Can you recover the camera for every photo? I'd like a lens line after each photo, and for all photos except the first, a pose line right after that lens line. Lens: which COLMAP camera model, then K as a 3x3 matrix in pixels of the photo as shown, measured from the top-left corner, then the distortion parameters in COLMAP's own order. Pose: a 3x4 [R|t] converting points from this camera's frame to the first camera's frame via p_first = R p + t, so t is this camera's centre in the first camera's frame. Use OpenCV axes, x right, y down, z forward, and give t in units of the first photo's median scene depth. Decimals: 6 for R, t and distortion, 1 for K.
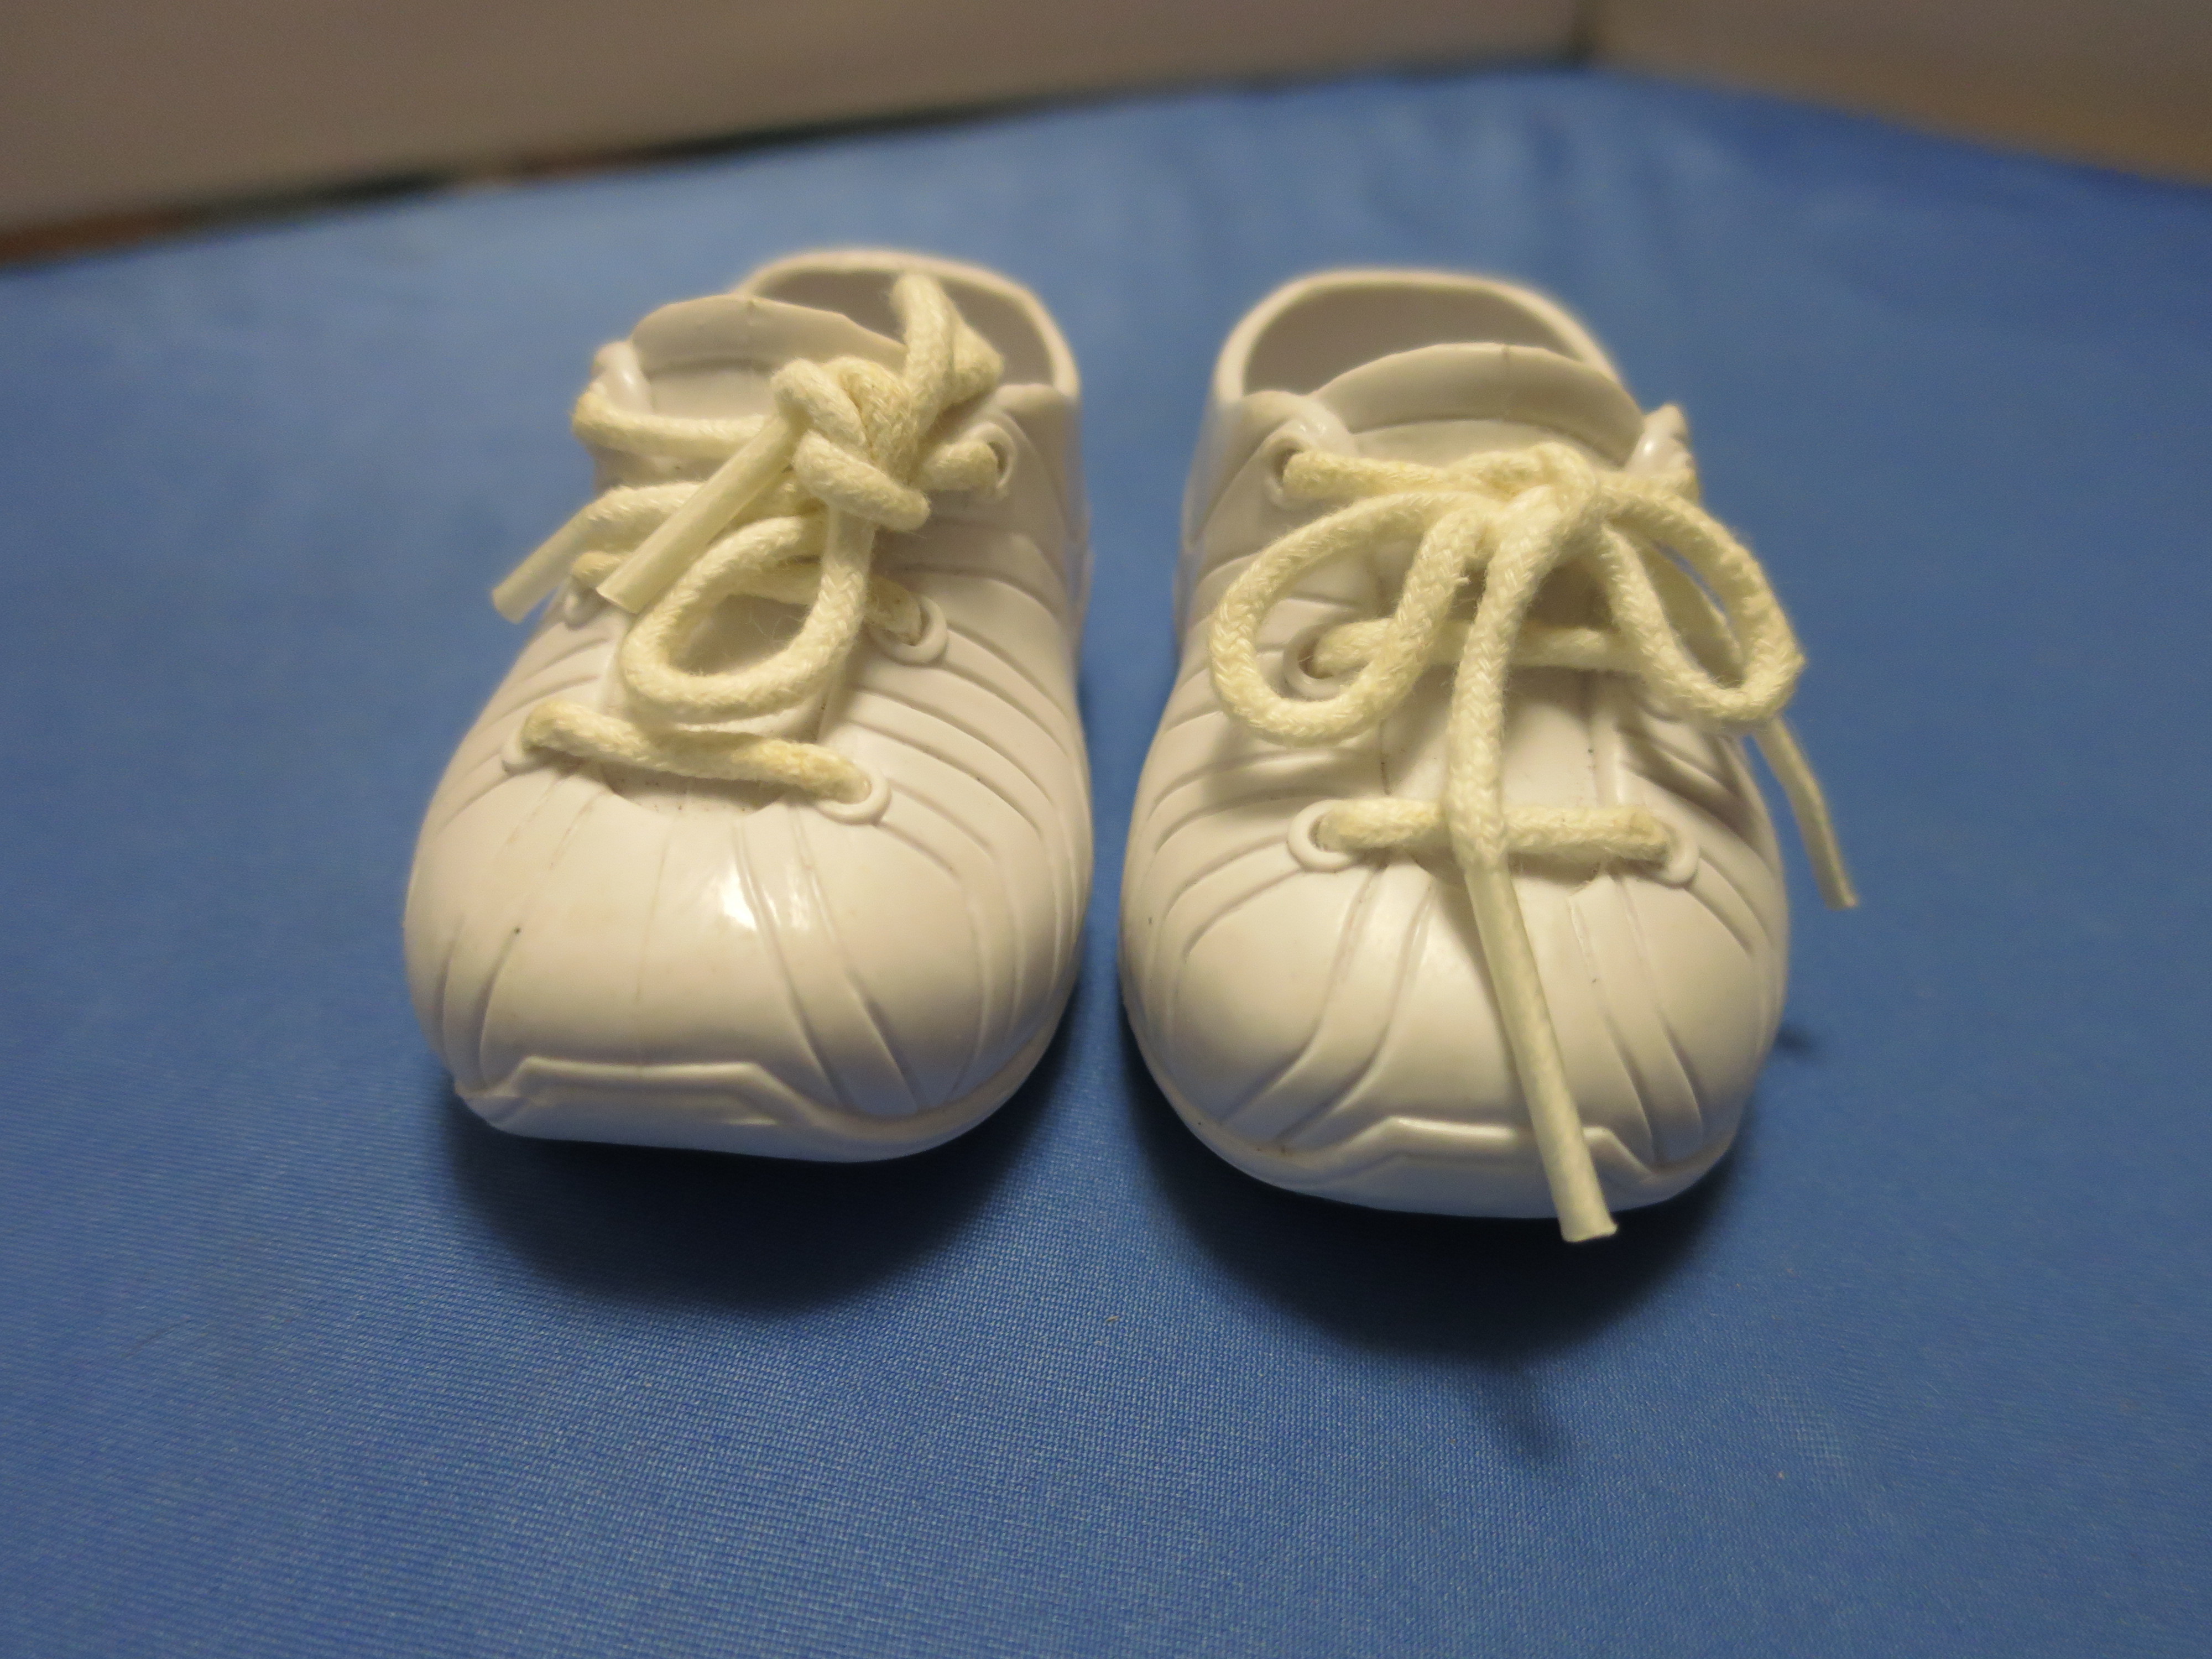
lens RADIAL K [[1695.5, 0, 1106.0], [0, 1695.5, 829.5], [0, 0, 1]] dist [0.000174, -0.001264]
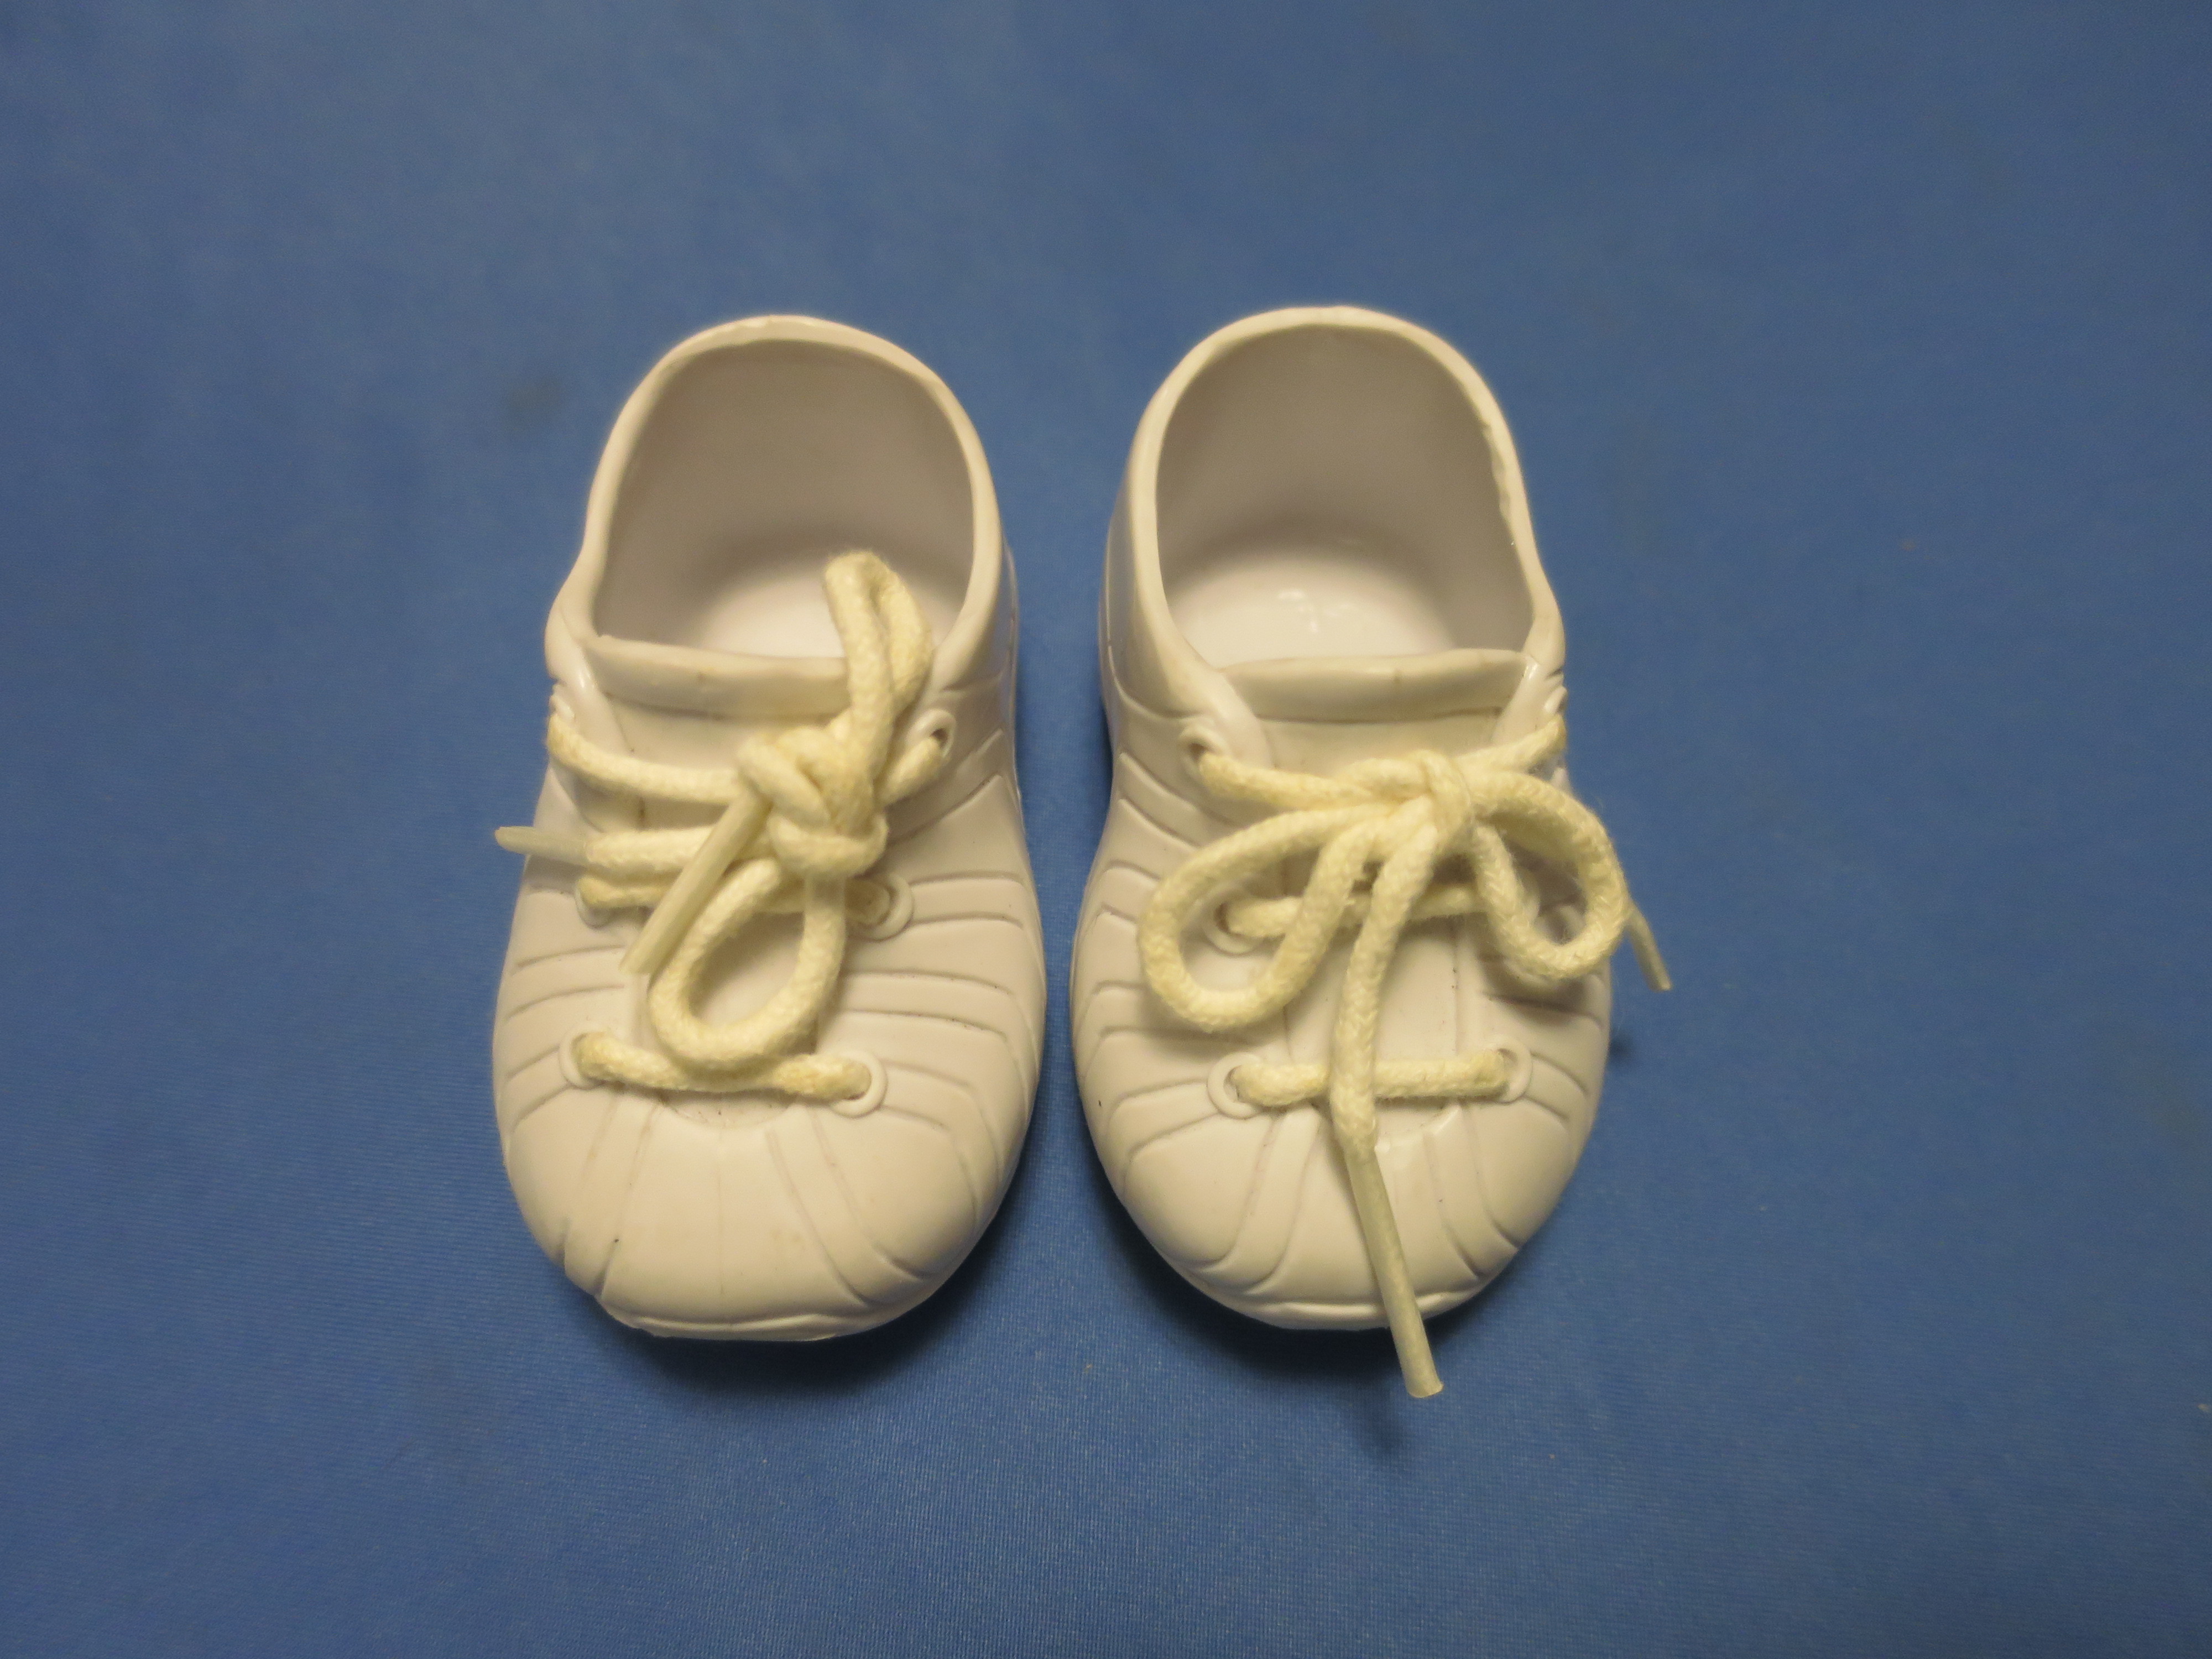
lens RADIAL K [[1695.5, 0, 1106.0], [0, 1695.5, 829.5], [0, 0, 1]] dist [0.000174, -0.001264]
pose [[0.997543, -0.065900, 0.023792, 0.014698], [0.045771, 0.870043, 0.490846, -0.770848], [-0.053047, -0.488551, 0.870921, 0.003901]]
